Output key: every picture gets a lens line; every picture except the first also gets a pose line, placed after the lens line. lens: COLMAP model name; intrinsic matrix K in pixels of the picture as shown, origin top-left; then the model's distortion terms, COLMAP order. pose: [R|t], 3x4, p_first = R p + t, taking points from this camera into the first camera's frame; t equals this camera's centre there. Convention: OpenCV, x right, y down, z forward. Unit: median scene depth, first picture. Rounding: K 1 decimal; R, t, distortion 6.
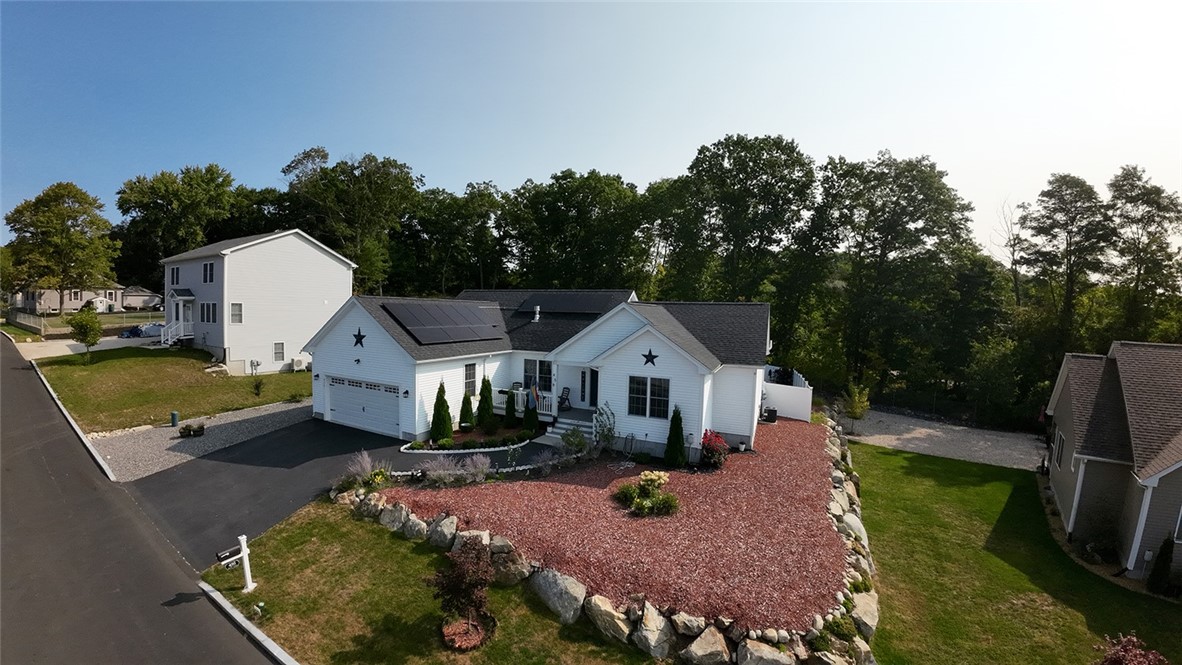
lens RADIAL K [[428.5, 0, 583.8], [0, 428.5, 323.1], [0, 0, 1]] dist [-0.107637, 0.007633]
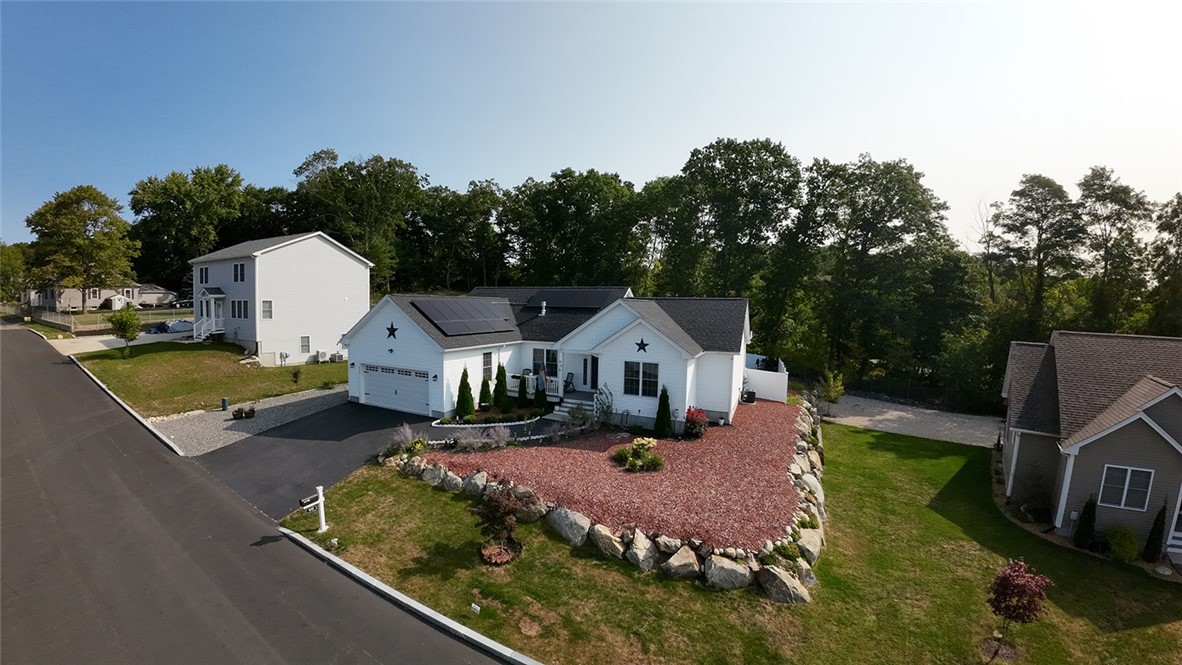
lens RADIAL K [[428.5, 0, 583.8], [0, 428.5, 323.1], [0, 0, 1]] dist [-0.107637, 0.007633]
pose [[0.999980, -0.005971, 0.001903, -0.006077], [0.005939, 0.999847, 0.016431, -0.001109], [-0.002001, -0.016420, 0.999863, -0.136233]]
